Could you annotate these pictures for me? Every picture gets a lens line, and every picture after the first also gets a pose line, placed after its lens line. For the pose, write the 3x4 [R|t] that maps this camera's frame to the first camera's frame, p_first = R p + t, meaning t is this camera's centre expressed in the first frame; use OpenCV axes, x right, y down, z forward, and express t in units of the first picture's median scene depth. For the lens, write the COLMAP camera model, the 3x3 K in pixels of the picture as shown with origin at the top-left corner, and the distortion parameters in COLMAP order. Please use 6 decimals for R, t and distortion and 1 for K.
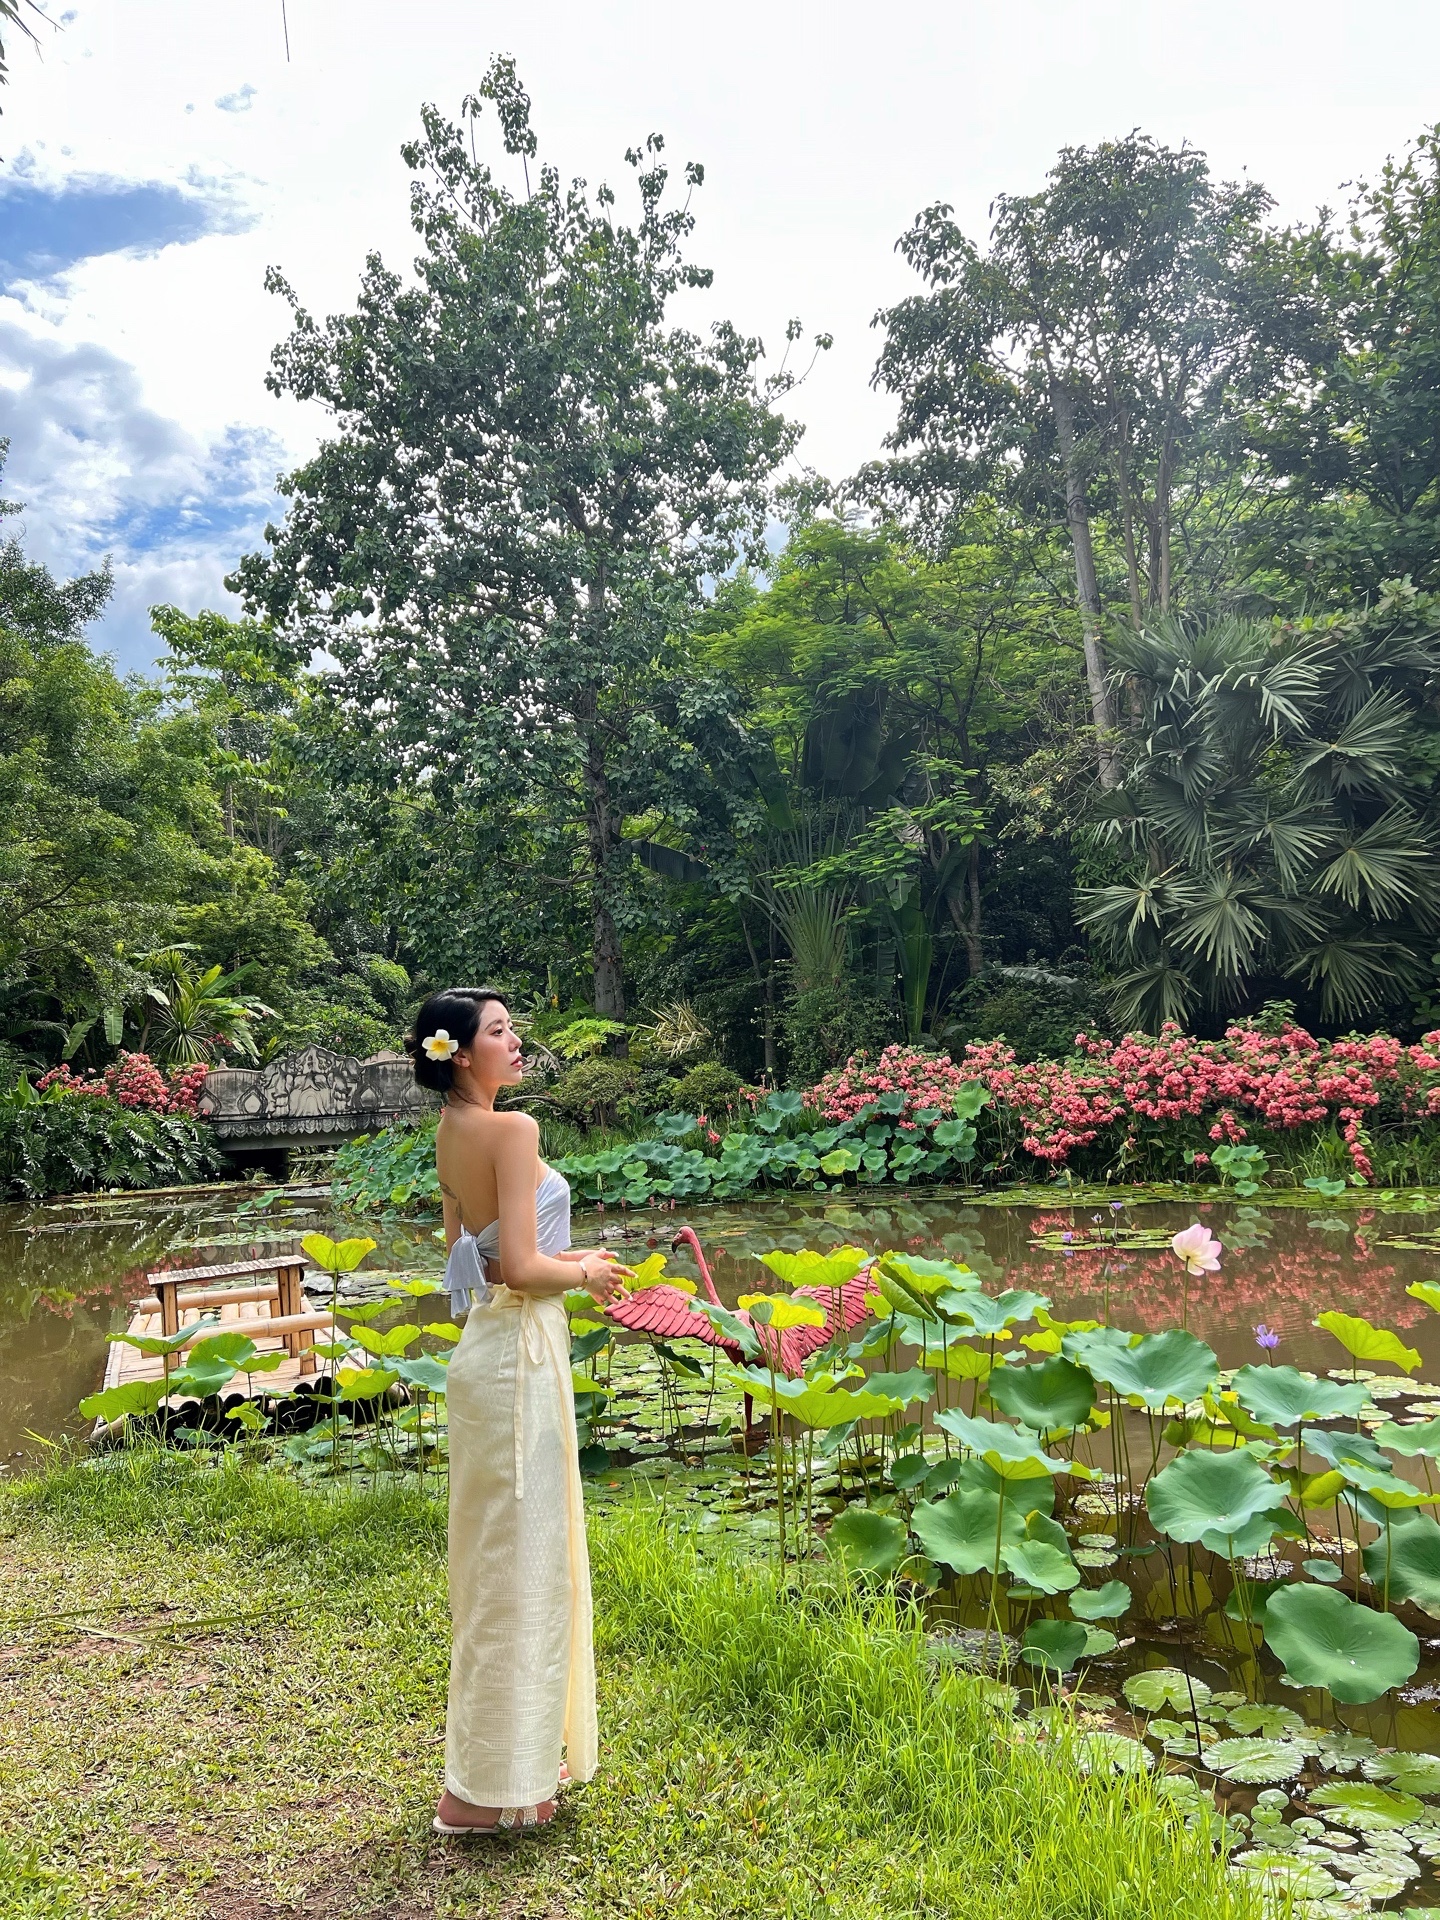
lens RADIAL K [[1433.6, 0, 720.0], [0, 1433.6, 960.0], [0, 0, 1]] dist [0.054021, -0.002021]
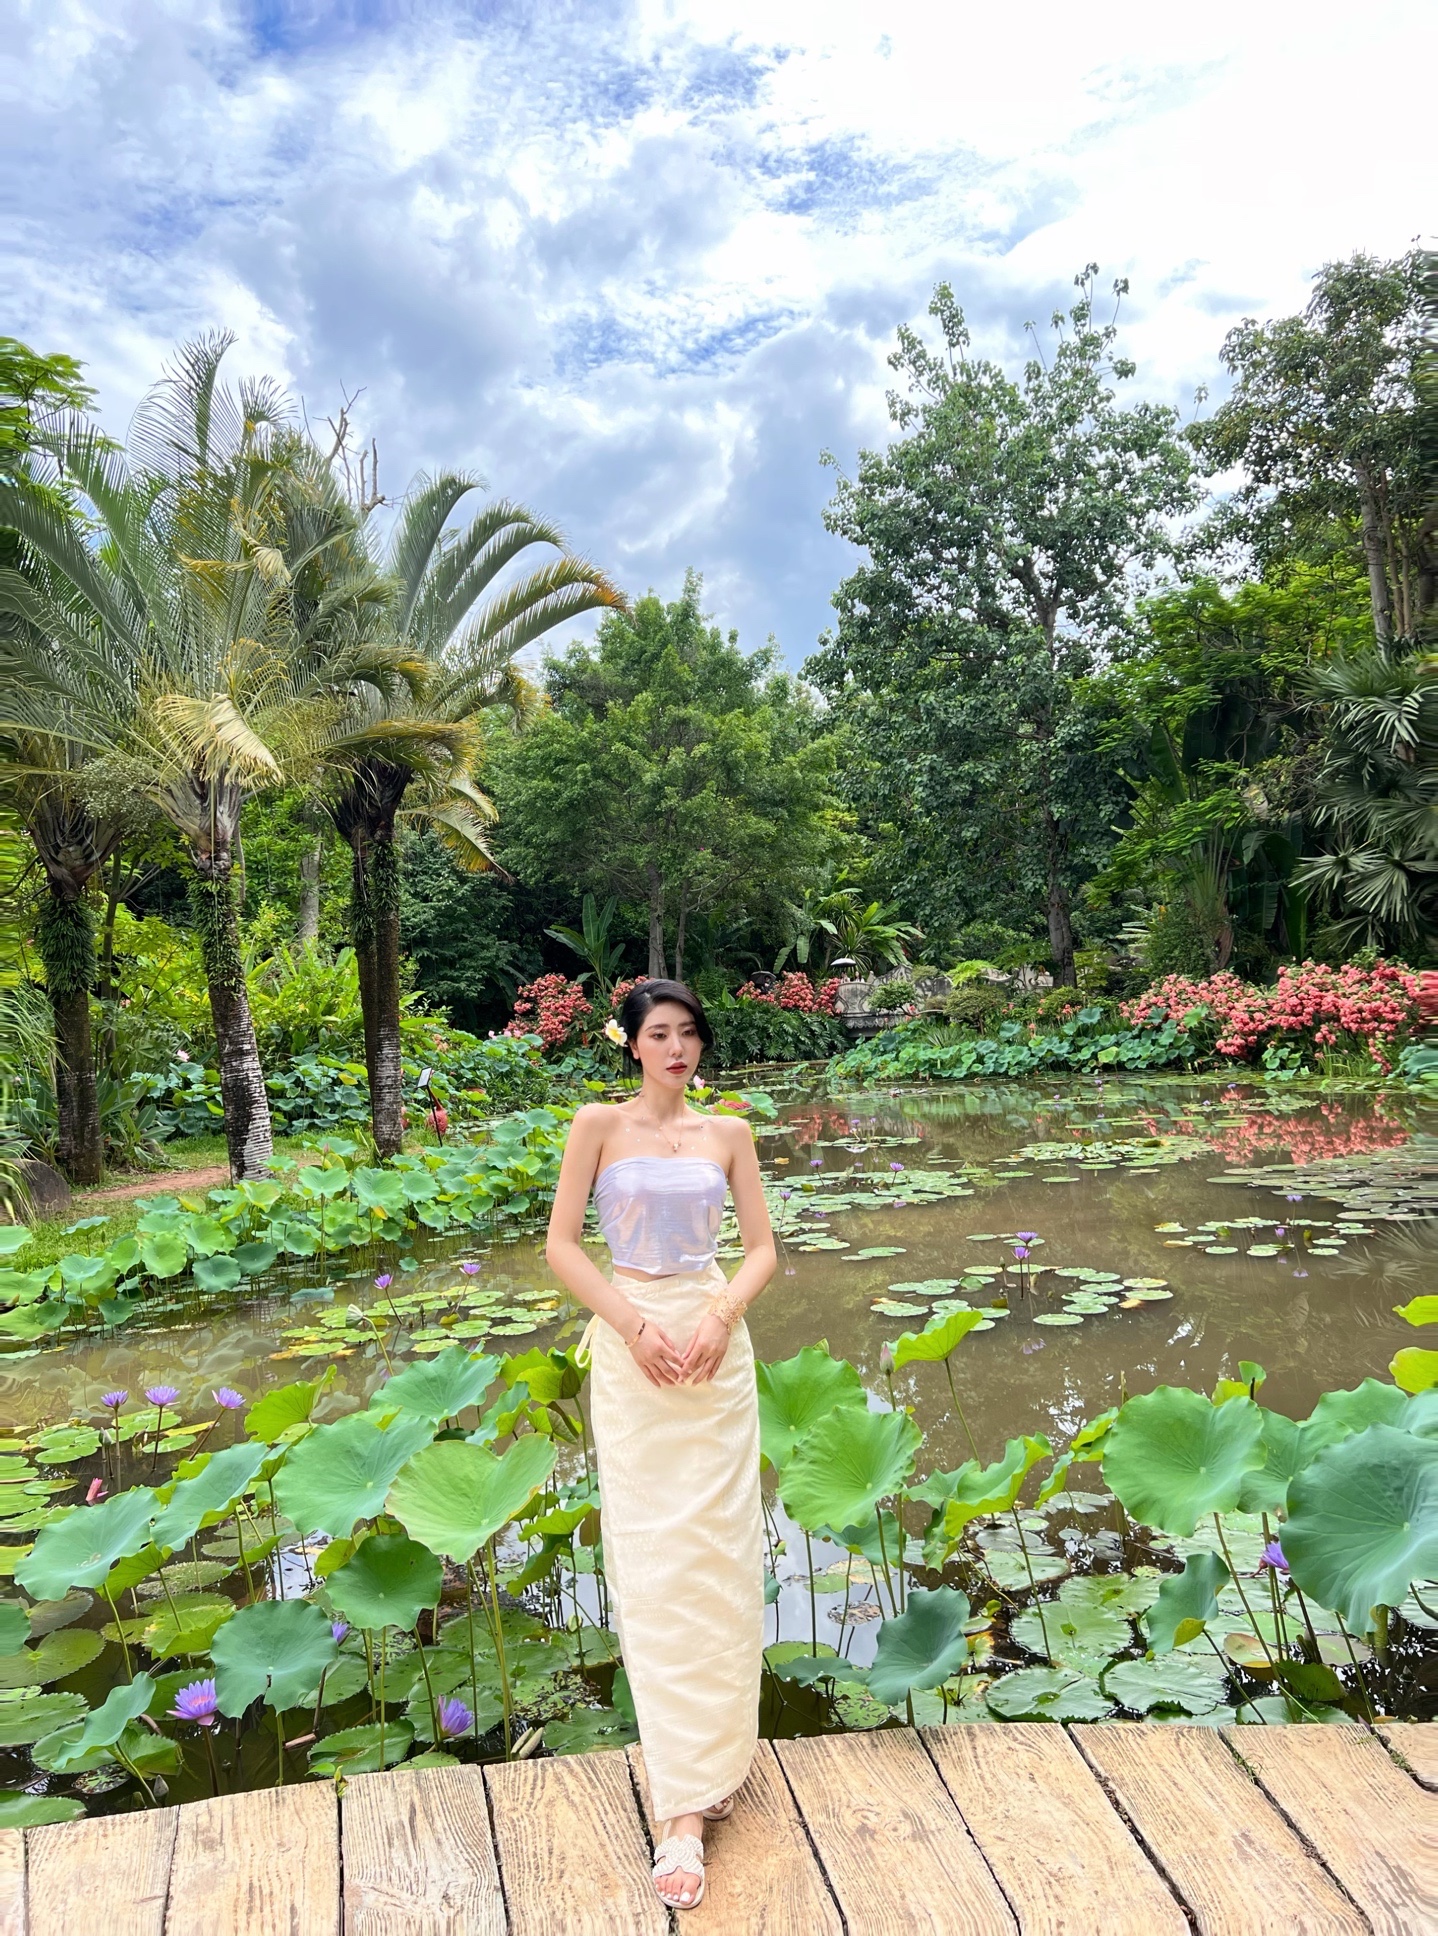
lens RADIAL K [[1533.6, 0, 719.0], [0, 1533.6, 968.0], [0, 0, 1]] dist [-0.000567, 0.000327]
pose [[0.828629, -0.015602, -0.559581, 0.495457], [0.069557, 0.994735, 0.075266, -0.077123], [0.555460, -0.101291, 0.825351, -0.425895]]
